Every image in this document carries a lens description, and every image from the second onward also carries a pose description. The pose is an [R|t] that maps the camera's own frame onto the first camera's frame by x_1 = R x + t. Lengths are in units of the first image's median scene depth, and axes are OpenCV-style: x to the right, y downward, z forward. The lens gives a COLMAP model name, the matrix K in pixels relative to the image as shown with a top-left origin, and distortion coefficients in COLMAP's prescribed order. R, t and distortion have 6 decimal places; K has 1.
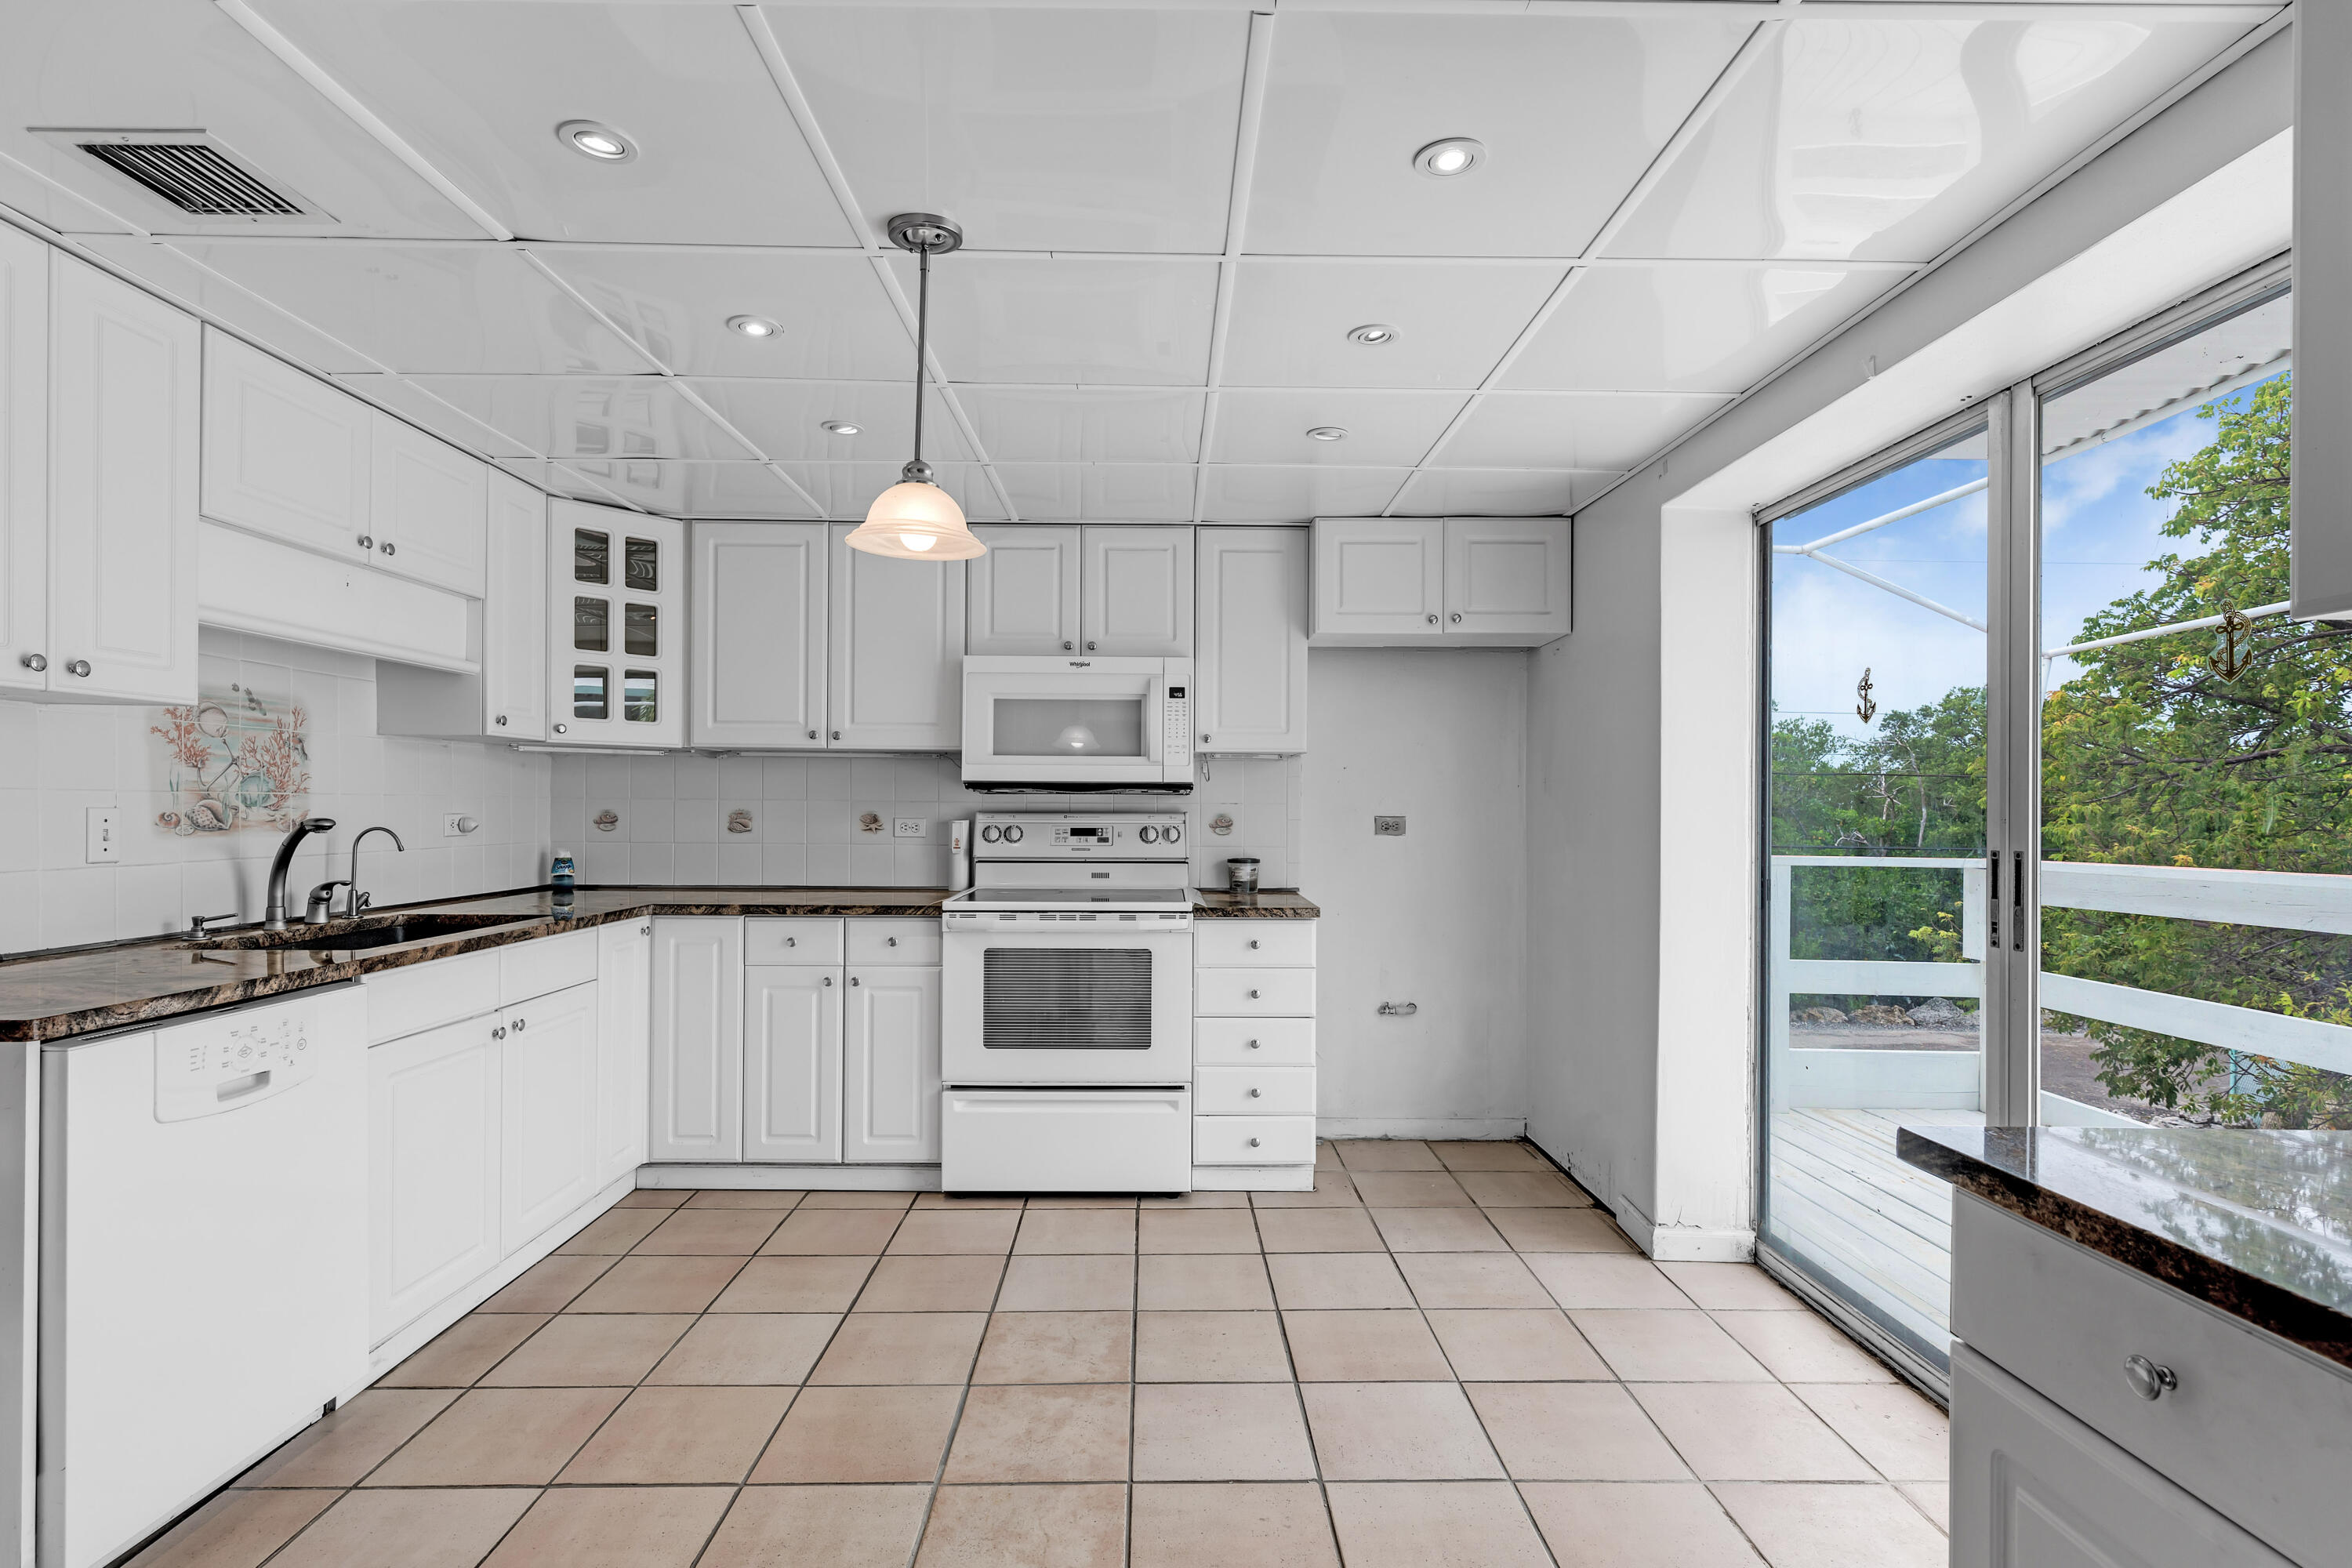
lens RADIAL K [[1122.7, 0, 1178.2], [0, 1122.7, 805.3], [0, 0, 1]] dist [-0.000294, 0.000307]
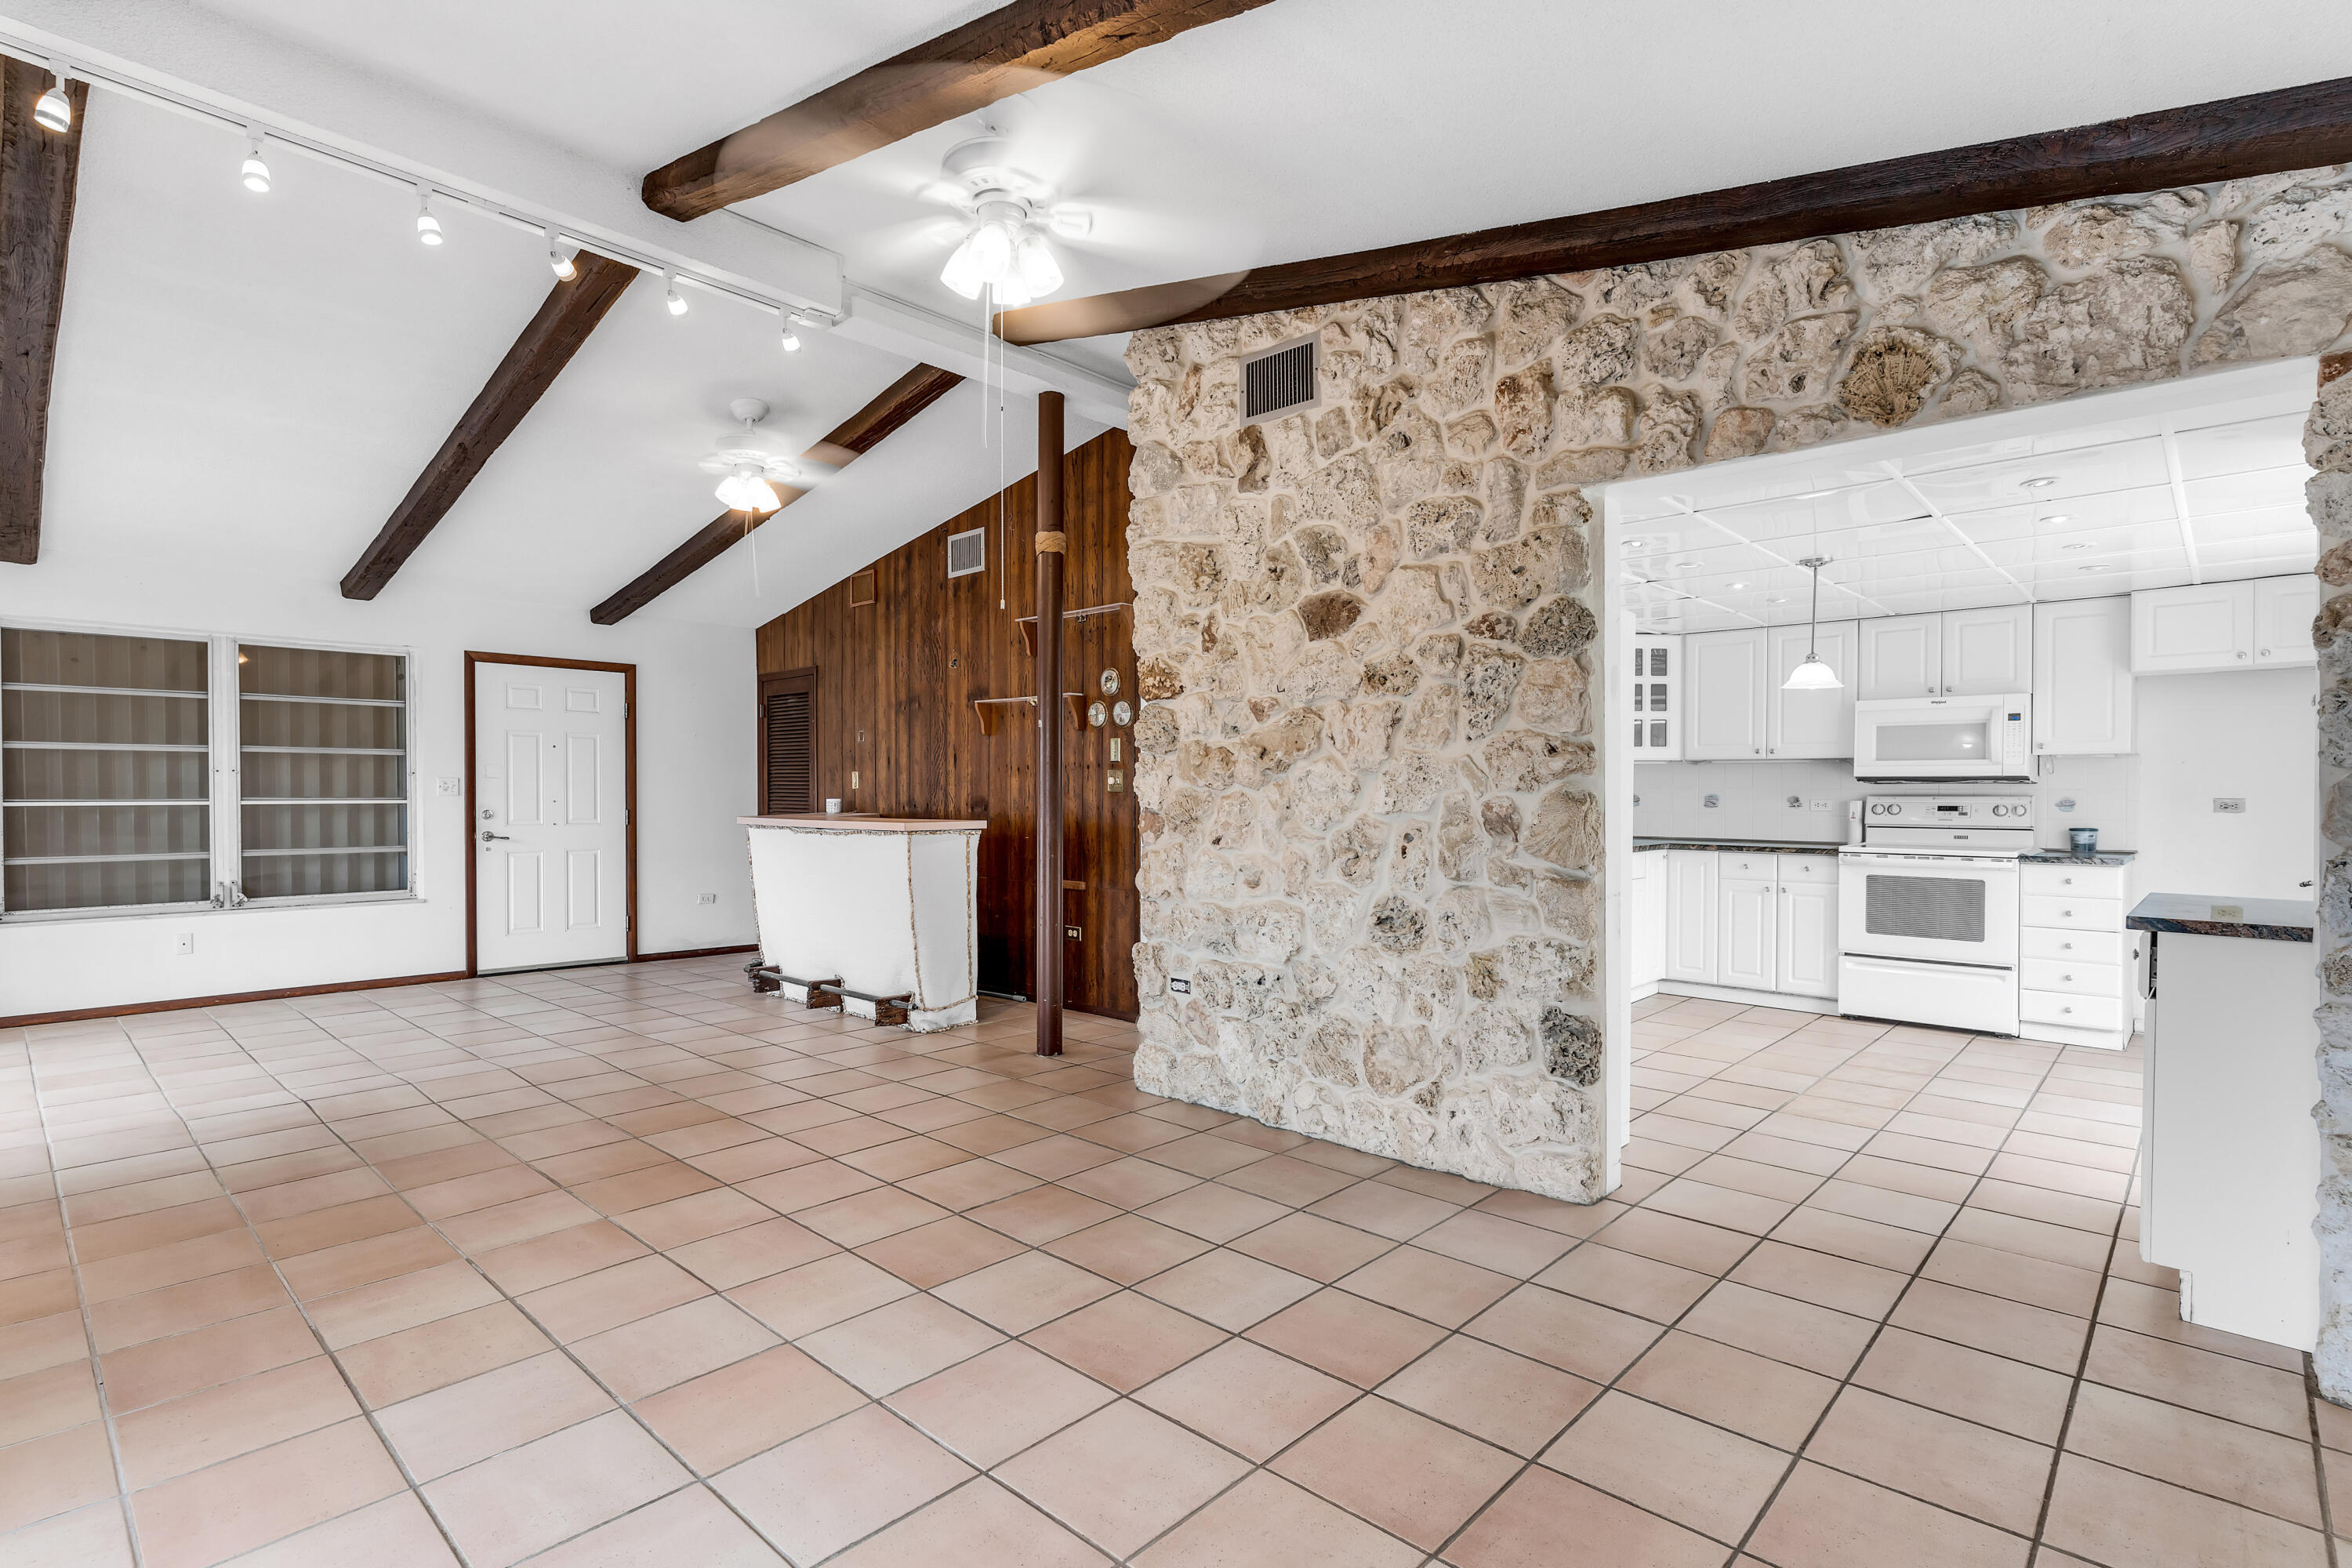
lens RADIAL K [[1122.7, 0, 1178.2], [0, 1122.7, 805.3], [0, 0, 1]] dist [-0.000294, 0.000307]
pose [[0.715470, 0.005342, -0.698623, 0.254481], [0.001009, 0.999962, 0.008680, 0.005655], [0.698643, -0.006915, 0.715437, -0.895352]]
